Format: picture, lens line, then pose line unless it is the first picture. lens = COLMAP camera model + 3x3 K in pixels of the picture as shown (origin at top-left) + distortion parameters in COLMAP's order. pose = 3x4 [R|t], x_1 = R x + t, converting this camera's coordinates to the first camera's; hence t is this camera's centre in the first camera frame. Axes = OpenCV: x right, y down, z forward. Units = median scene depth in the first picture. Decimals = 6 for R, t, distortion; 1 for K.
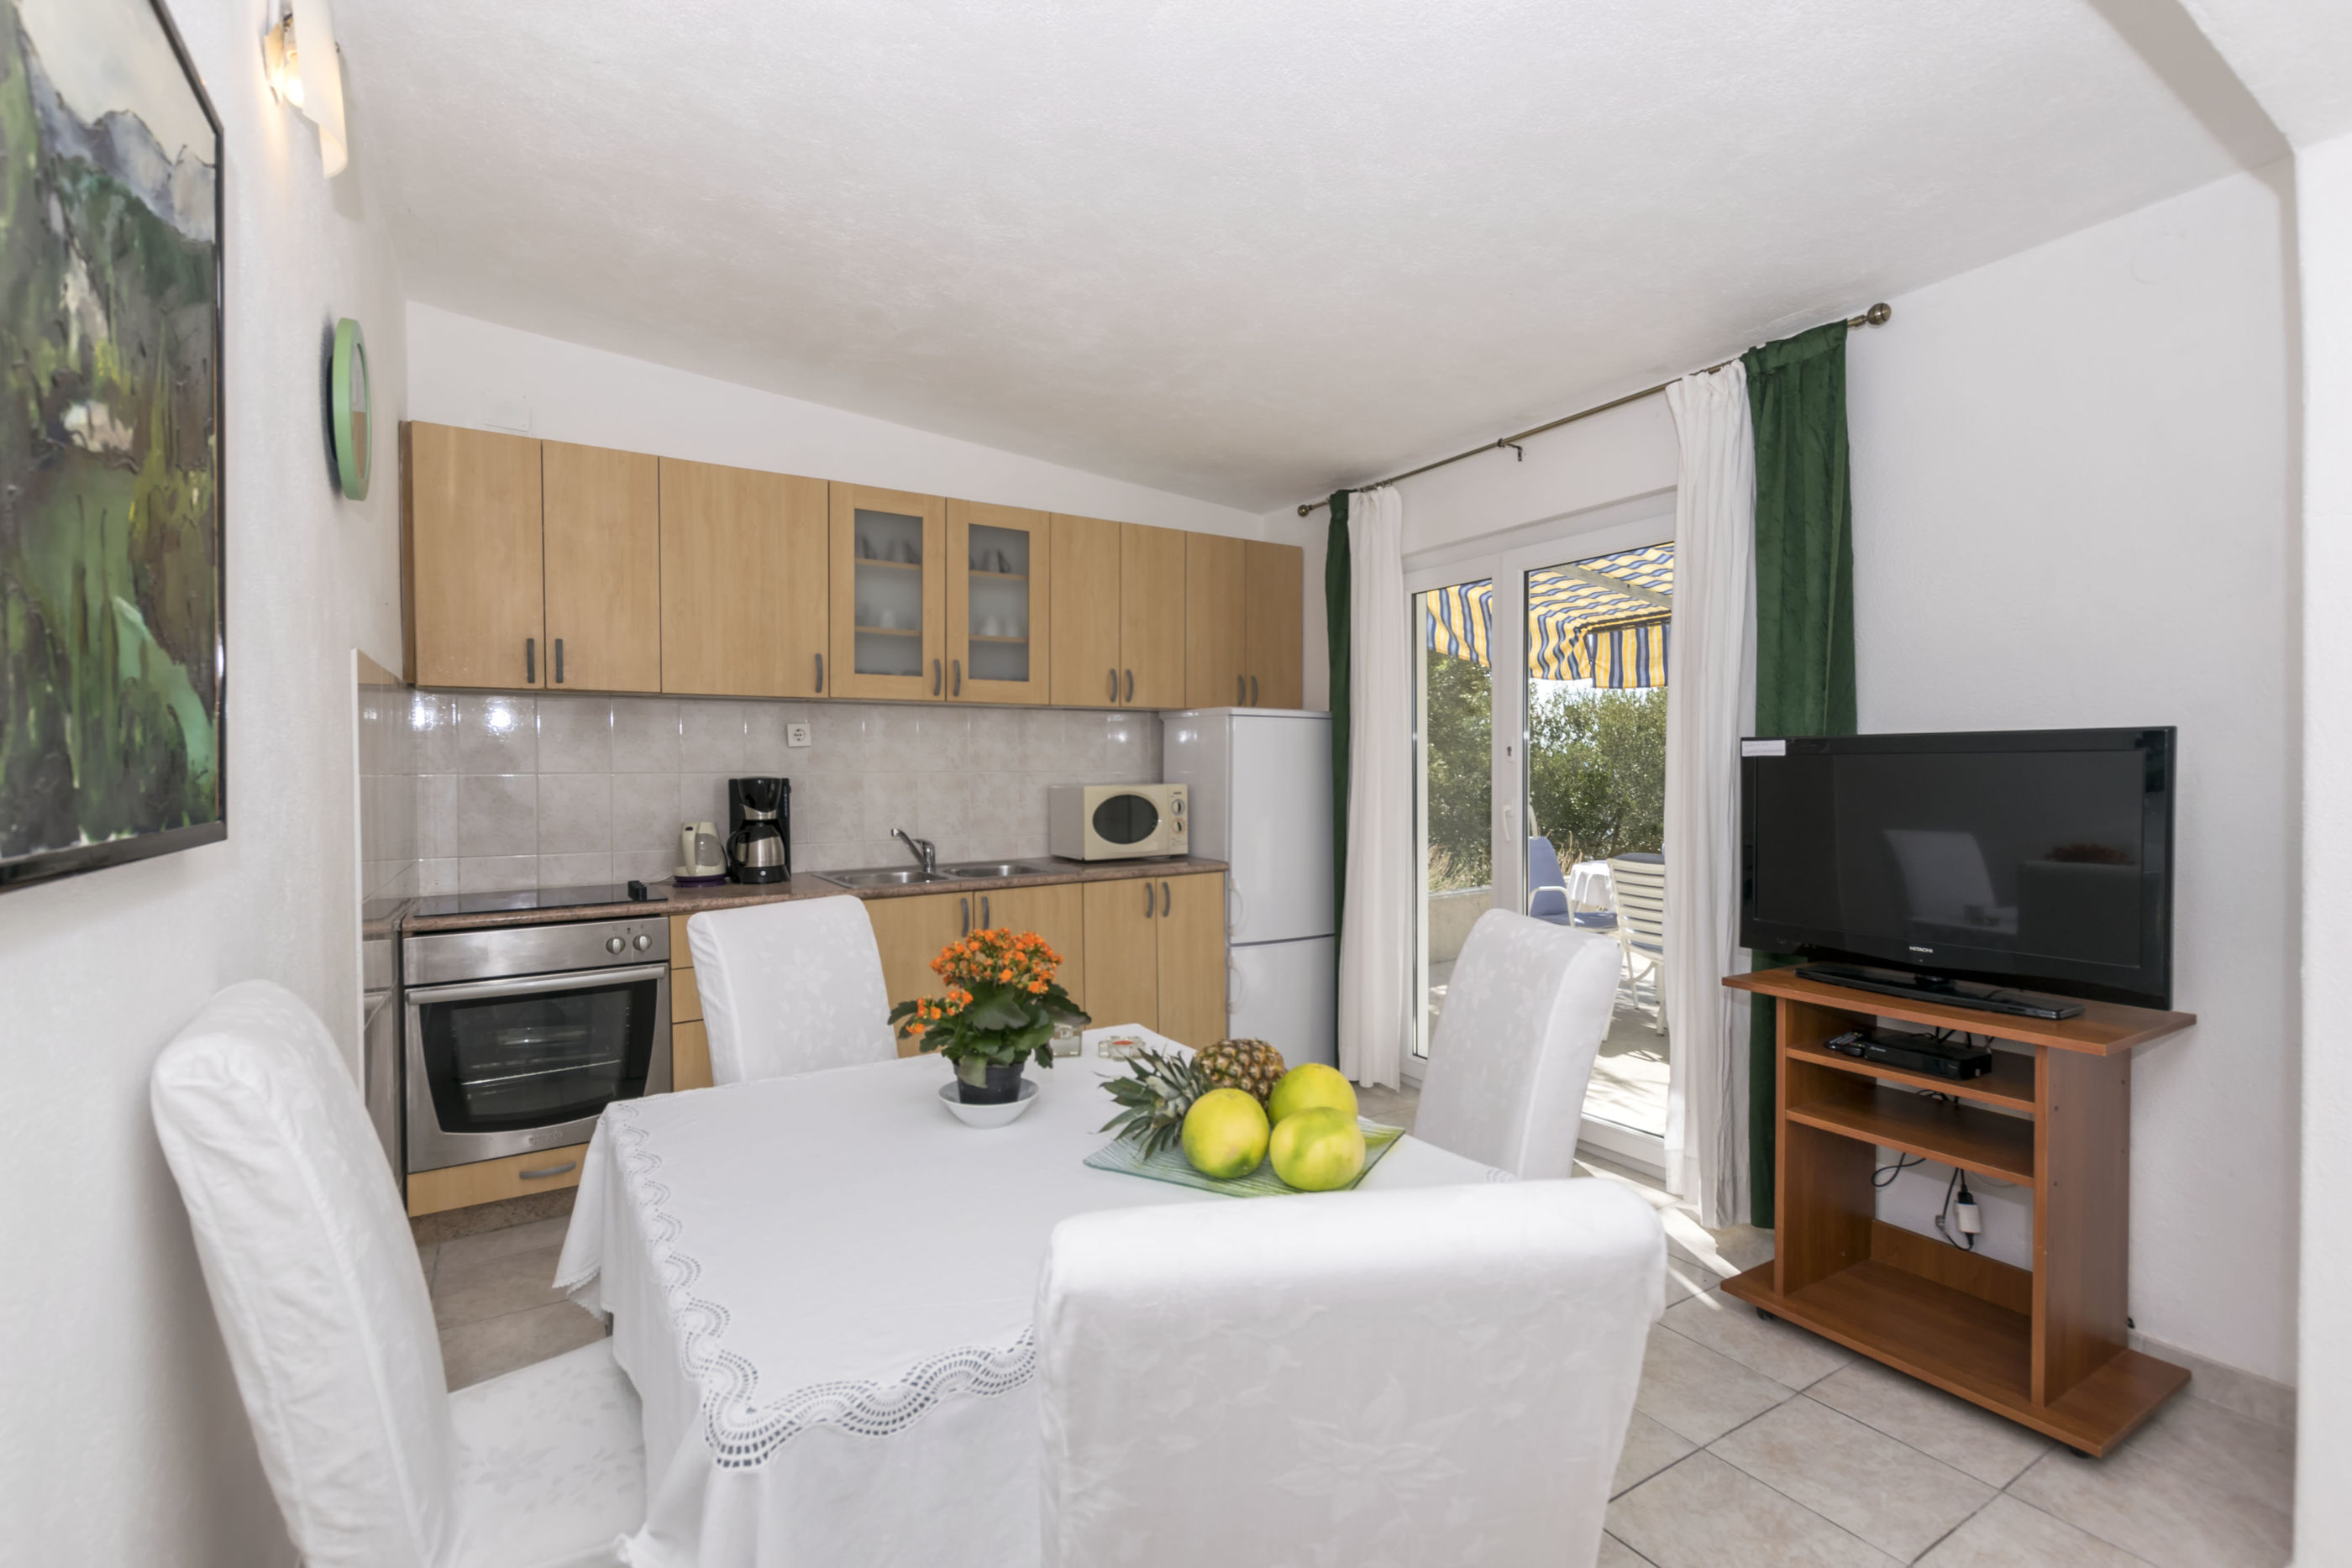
lens RADIAL K [[1029.2, 0, 1163.6], [0, 1029.2, 789.9], [0, 0, 1]] dist [-0.001649, -0.000456]
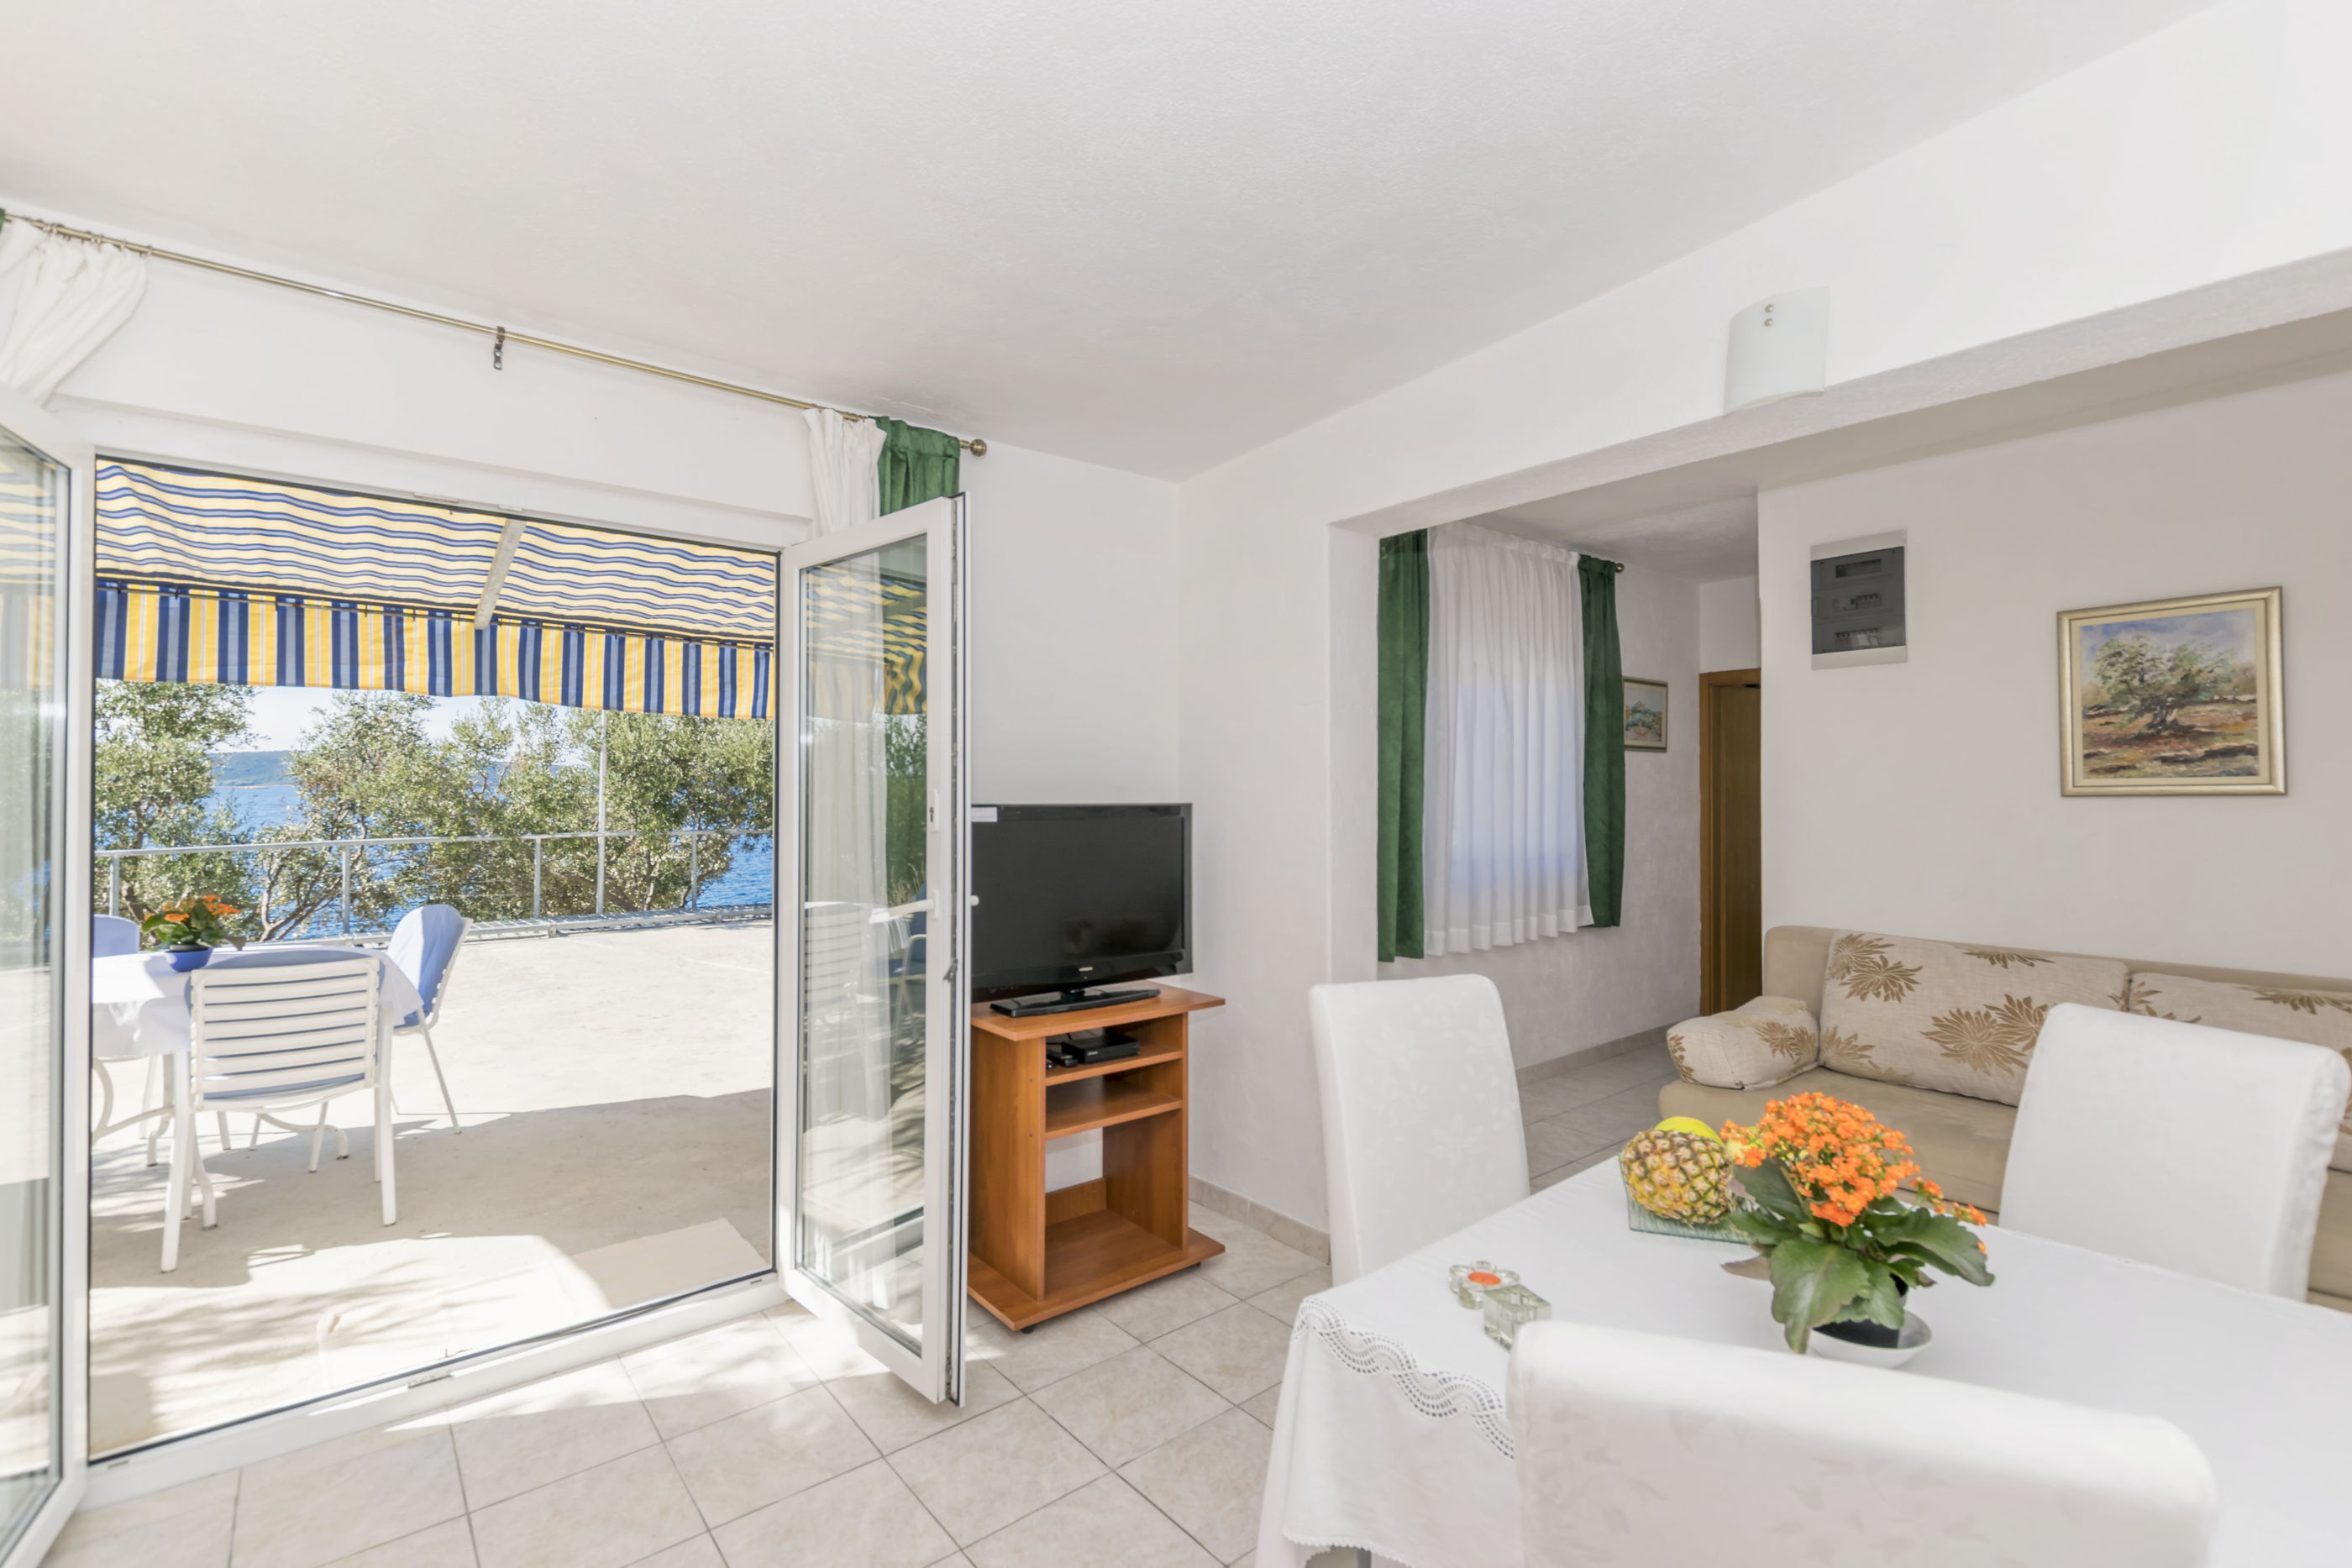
lens RADIAL K [[1029.2, 0, 1193.0], [0, 1029.2, 783.8], [0, 0, 1]] dist [-0.001649, -0.000456]
pose [[-0.141924, 0.010769, 0.989819, -0.350060], [0.015413, 0.999844, -0.008668, -0.040874], [-0.989758, 0.014026, -0.142067, 0.632061]]
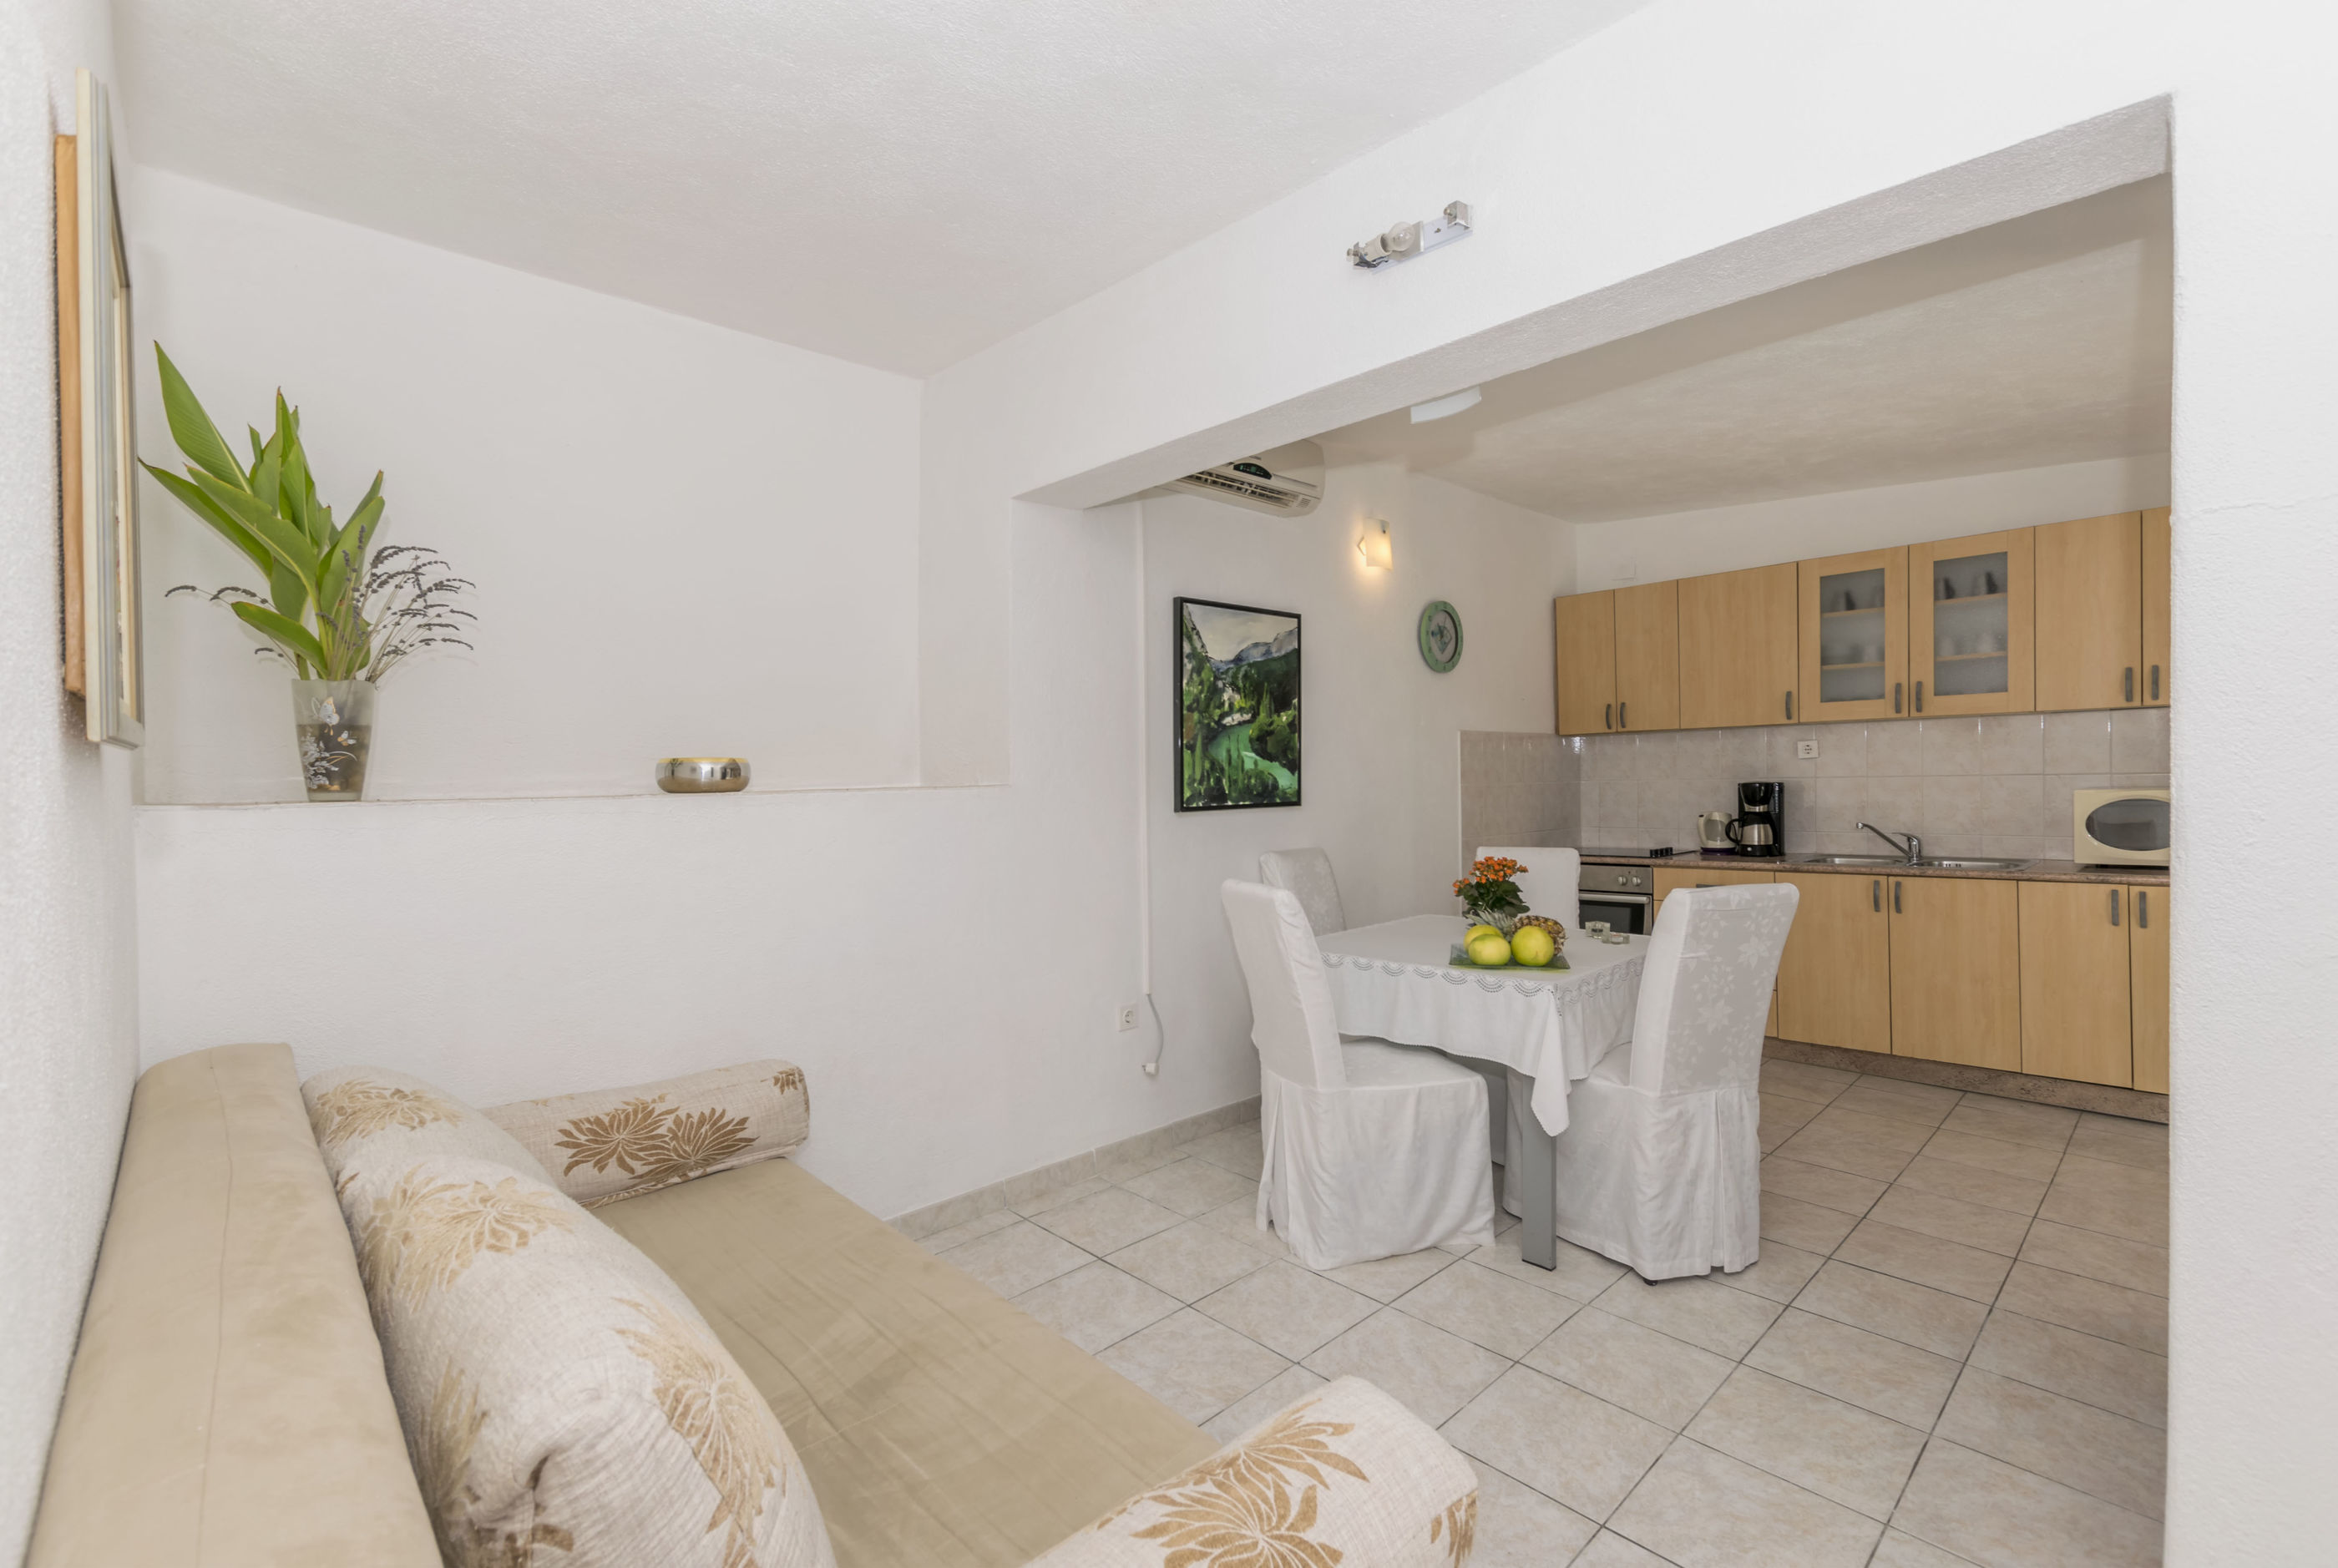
lens RADIAL K [[1027.3, 0, 1187.5], [0, 1027.3, 787.1], [0, 0, 1]] dist [-0.001571, -0.000133]
pose [[0.213210, 0.006973, -0.976981, 0.767601], [-0.001709, 0.999976, 0.006764, -0.012503], [0.977005, 0.000227, 0.213217, -0.061373]]
